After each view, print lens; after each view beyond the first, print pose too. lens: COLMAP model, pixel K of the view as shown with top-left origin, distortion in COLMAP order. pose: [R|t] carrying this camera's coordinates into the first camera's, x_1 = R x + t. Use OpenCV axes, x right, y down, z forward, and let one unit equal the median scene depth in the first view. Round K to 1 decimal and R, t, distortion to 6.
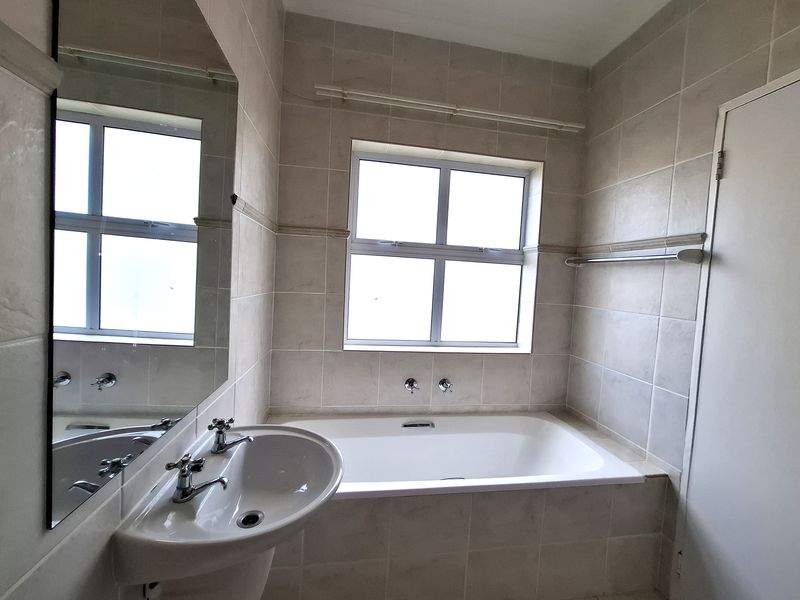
lens RADIAL K [[322.4, 0, 399.6], [0, 322.4, 288.3], [0, 0, 1]] dist [0.016672, 0.000056]
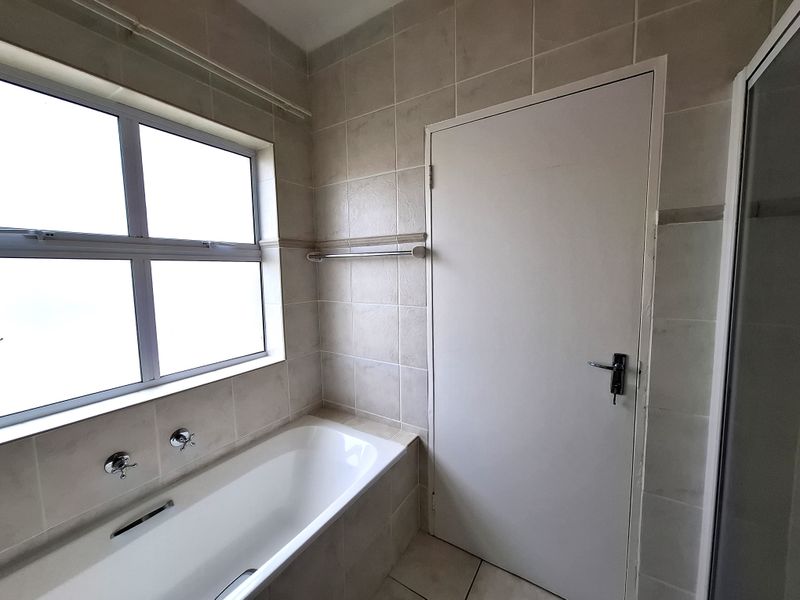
lens RADIAL K [[317.5, 0, 399.6], [0, 317.5, 299.1], [0, 0, 1]] dist [-0.001462, -0.000004]
pose [[0.665243, -0.130049, 0.735214, -0.012532], [0.081212, 0.991475, 0.101894, -0.036045], [-0.742197, -0.008076, 0.670133, 0.189344]]
